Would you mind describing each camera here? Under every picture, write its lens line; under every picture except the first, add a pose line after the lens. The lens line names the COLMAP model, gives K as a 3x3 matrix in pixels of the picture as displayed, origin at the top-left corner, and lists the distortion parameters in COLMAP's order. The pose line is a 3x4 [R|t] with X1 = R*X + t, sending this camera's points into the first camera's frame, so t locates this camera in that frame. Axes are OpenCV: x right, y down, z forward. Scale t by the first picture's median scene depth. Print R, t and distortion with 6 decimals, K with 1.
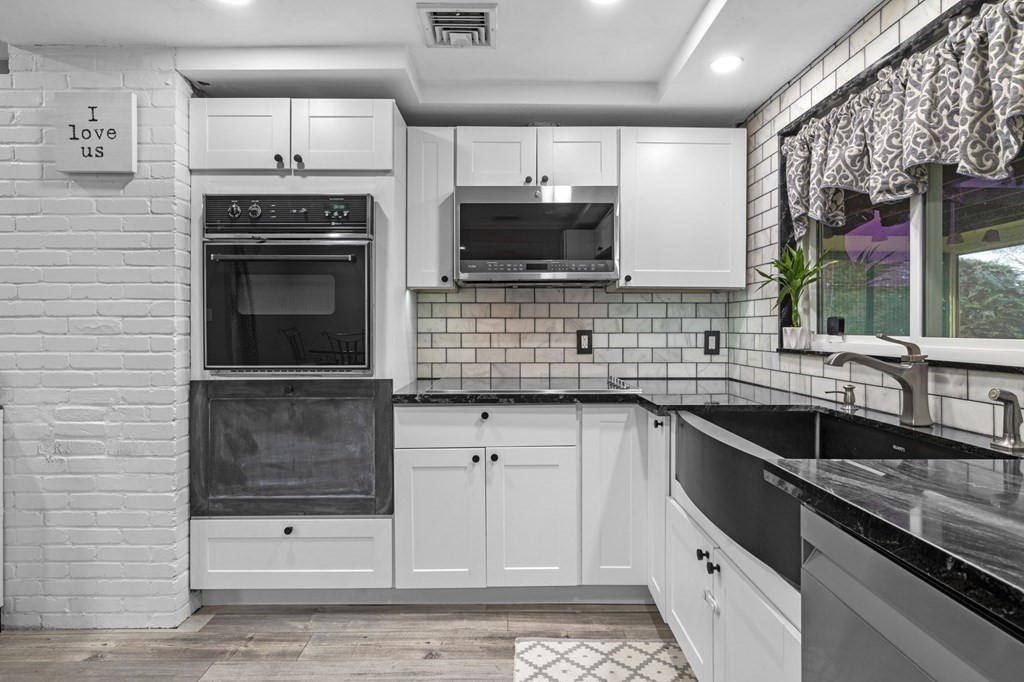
lens RADIAL K [[535.7, 0, 513.2], [0, 535.7, 327.6], [0, 0, 1]] dist [-0.001302, -0.000359]
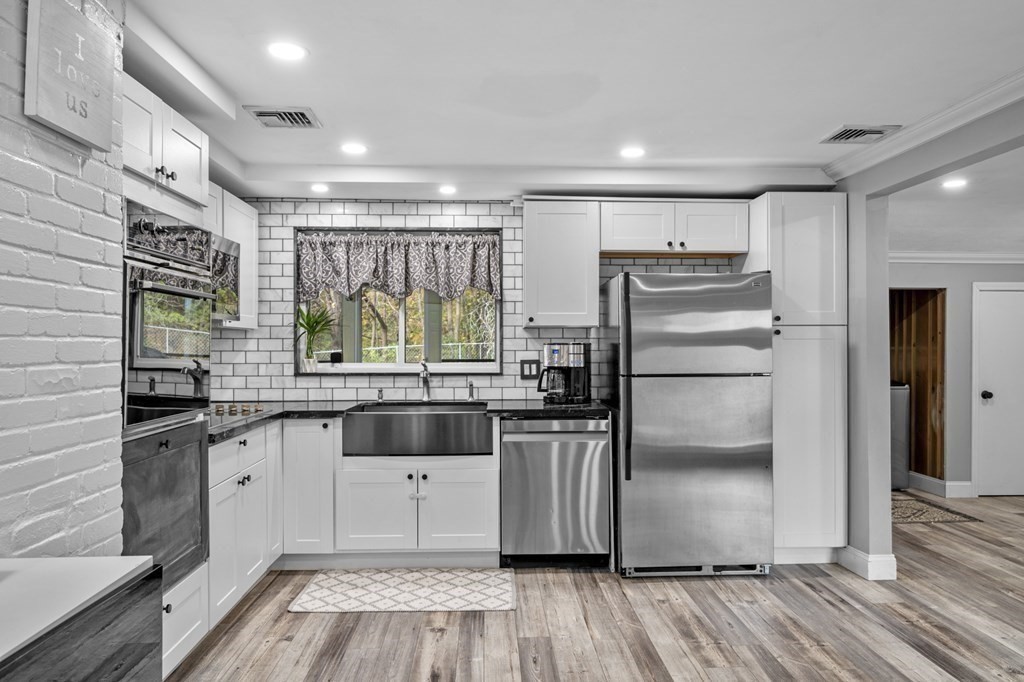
lens RADIAL K [[708.4, 0, 512.0], [0, 708.4, 341.0], [0, 0, 1]] dist [-0.000642, -0.000245]
pose [[-0.029263, 0.005432, 0.999557, -1.631681], [0.000246, 0.999985, -0.005427, -0.043421], [-0.999572, 0.000087, -0.029264, 0.504490]]
